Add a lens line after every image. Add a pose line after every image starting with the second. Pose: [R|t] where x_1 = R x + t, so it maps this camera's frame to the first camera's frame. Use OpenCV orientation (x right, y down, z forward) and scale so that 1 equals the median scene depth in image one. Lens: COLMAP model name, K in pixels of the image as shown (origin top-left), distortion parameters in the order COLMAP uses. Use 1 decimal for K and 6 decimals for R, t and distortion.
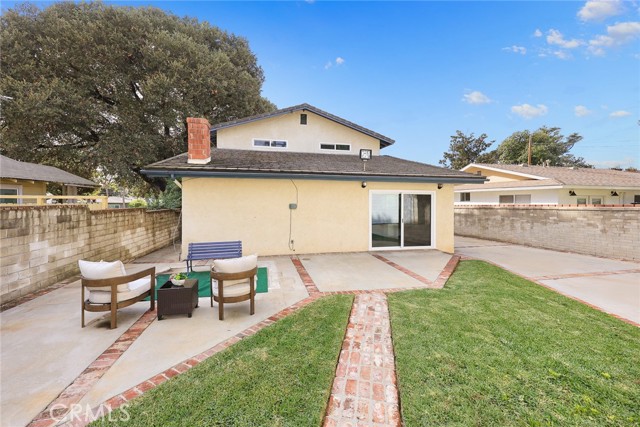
lens RADIAL K [[257.8, 0, 311.1], [0, 257.8, 204.7], [0, 0, 1]] dist [-0.000643, -0.000250]
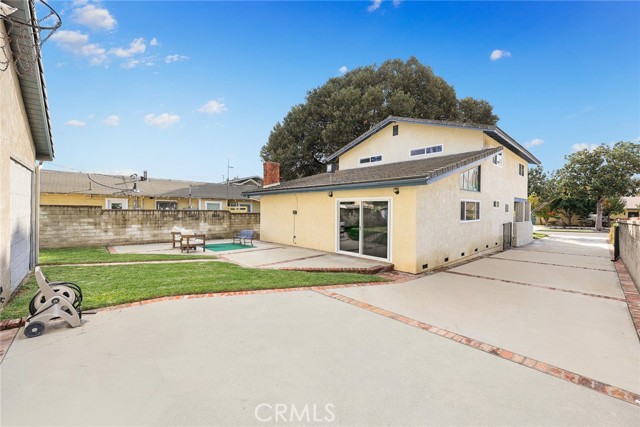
lens RADIAL K [[262.2, 0, 327.9], [0, 262.2, 209.9], [0, 0, 1]] dist [0.000936, 0.000451]
pose [[0.526804, -0.000271, -0.849987, 1.168928], [-0.018056, 0.999771, -0.011509, 0.005948], [0.849795, 0.021410, 0.526678, 0.362188]]
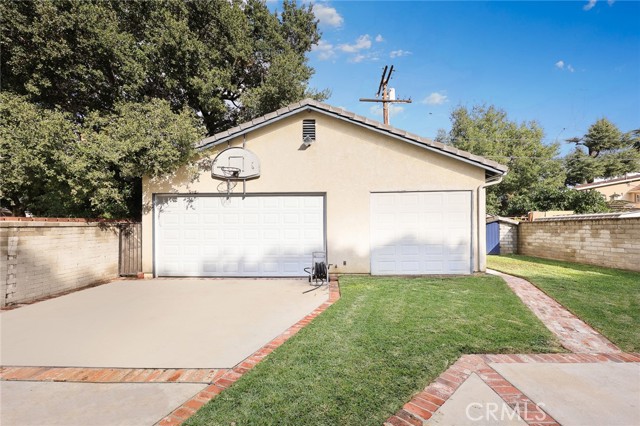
lens RADIAL K [[253.9, 0, 323.5], [0, 253.9, 227.6], [0, 0, 1]] dist [-0.001152, -0.000037]
pose [[-0.975361, 0.002570, 0.220600, 0.406482], [0.003848, 0.999978, 0.005365, 0.022322], [-0.220582, 0.006082, -0.975350, 0.958997]]
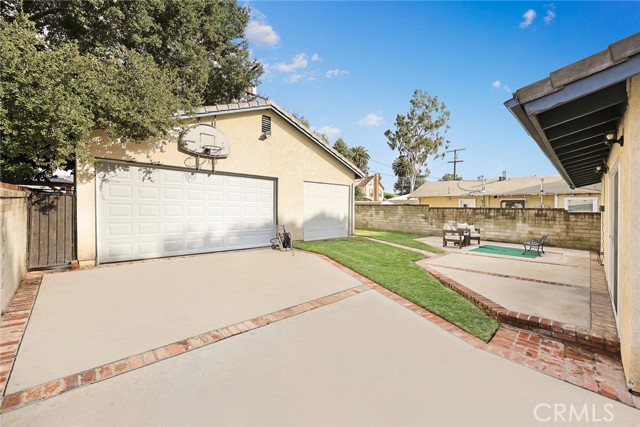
lens RADIAL K [[257.8, 0, 311.1], [0, 257.8, 204.7], [0, 0, 1]] dist [-0.000643, -0.000250]
pose [[-0.851839, -0.026392, -0.523139, 1.015013], [-0.027611, 0.999604, -0.005469, 0.022466], [0.523076, 0.009786, -0.852230, 1.120410]]
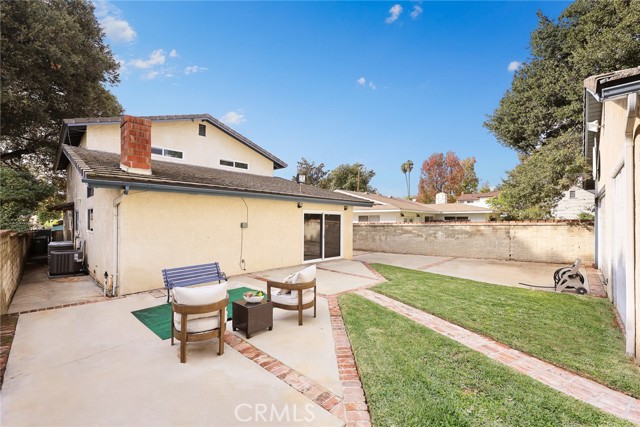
lens RADIAL K [[274.2, 0, 304.6], [0, 274.2, 221.1], [0, 0, 1]] dist [0.000427, 0.000019]
pose [[0.834885, -0.002352, 0.550419, -0.421716], [0.008700, 0.999922, -0.008922, 0.002056], [-0.550355, 0.012237, 0.834841, -0.004605]]
